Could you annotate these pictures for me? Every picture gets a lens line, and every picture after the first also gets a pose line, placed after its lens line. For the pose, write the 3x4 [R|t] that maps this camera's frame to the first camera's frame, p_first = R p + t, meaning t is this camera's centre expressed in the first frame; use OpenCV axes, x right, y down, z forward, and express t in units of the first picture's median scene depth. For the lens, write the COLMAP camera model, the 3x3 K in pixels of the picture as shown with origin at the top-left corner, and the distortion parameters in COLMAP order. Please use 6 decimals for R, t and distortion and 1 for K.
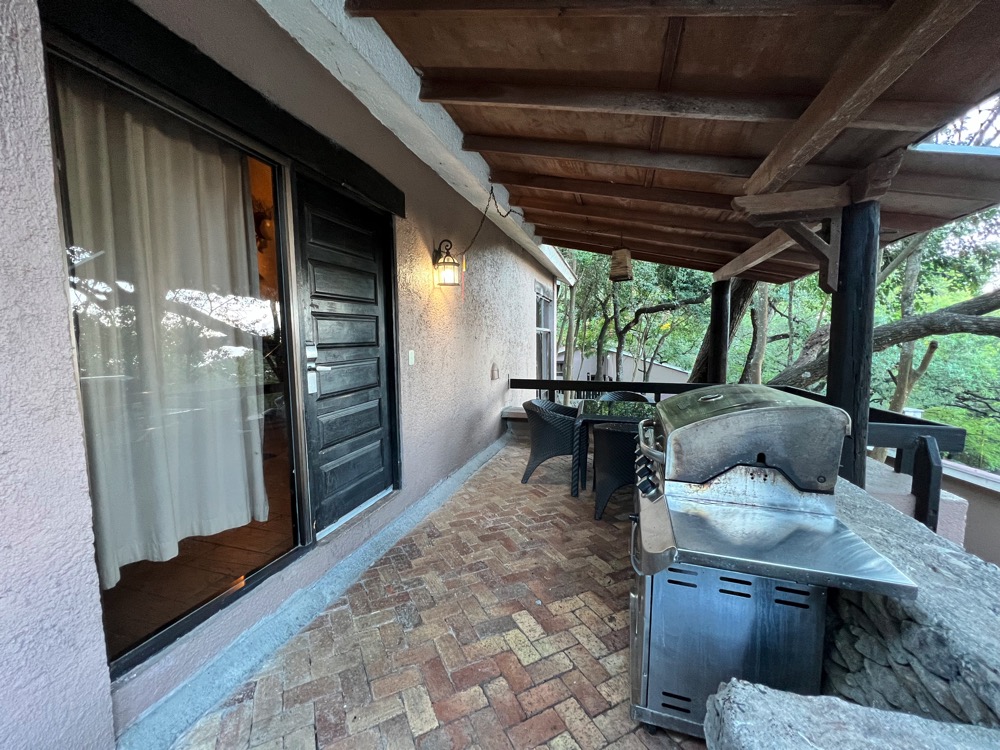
lens RADIAL K [[401.1, 0, 496.9], [0, 401.1, 372.2], [0, 0, 1]] dist [-0.001350, 0.001700]
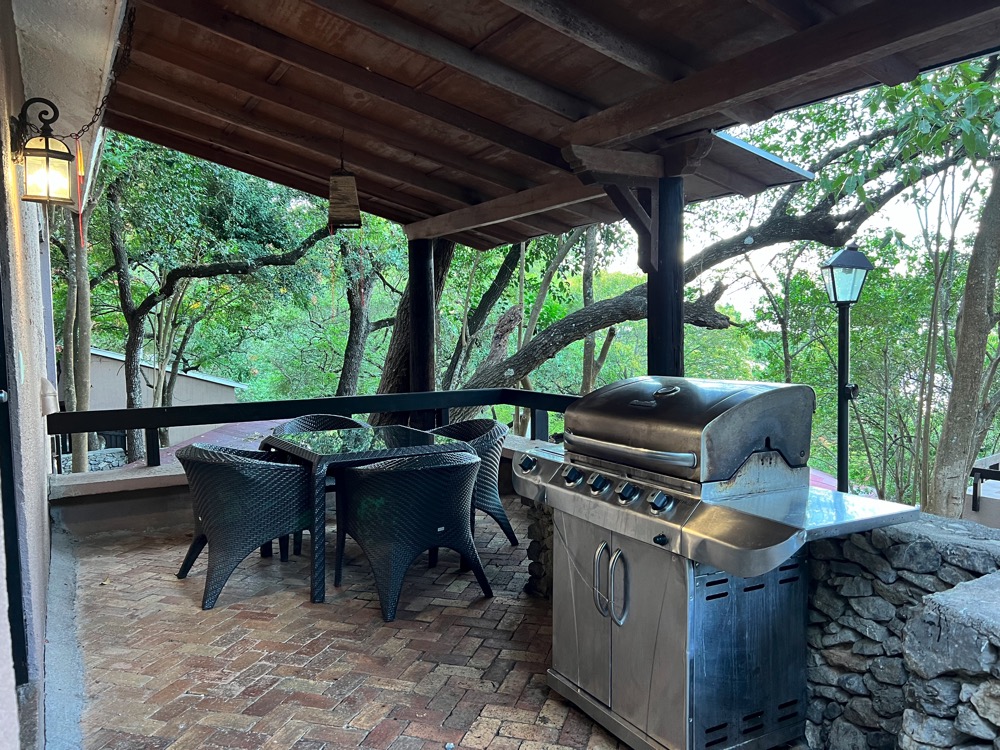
lens RADIAL K [[762.3, 0, 499.8], [0, 762.3, 376.8], [0, 0, 1]] dist [0.044710, -0.031711]
pose [[0.674721, -0.049637, 0.736402, -0.467235], [0.061893, 0.998027, 0.010562, -0.003762], [-0.735474, 0.038452, 0.676462, 0.075927]]
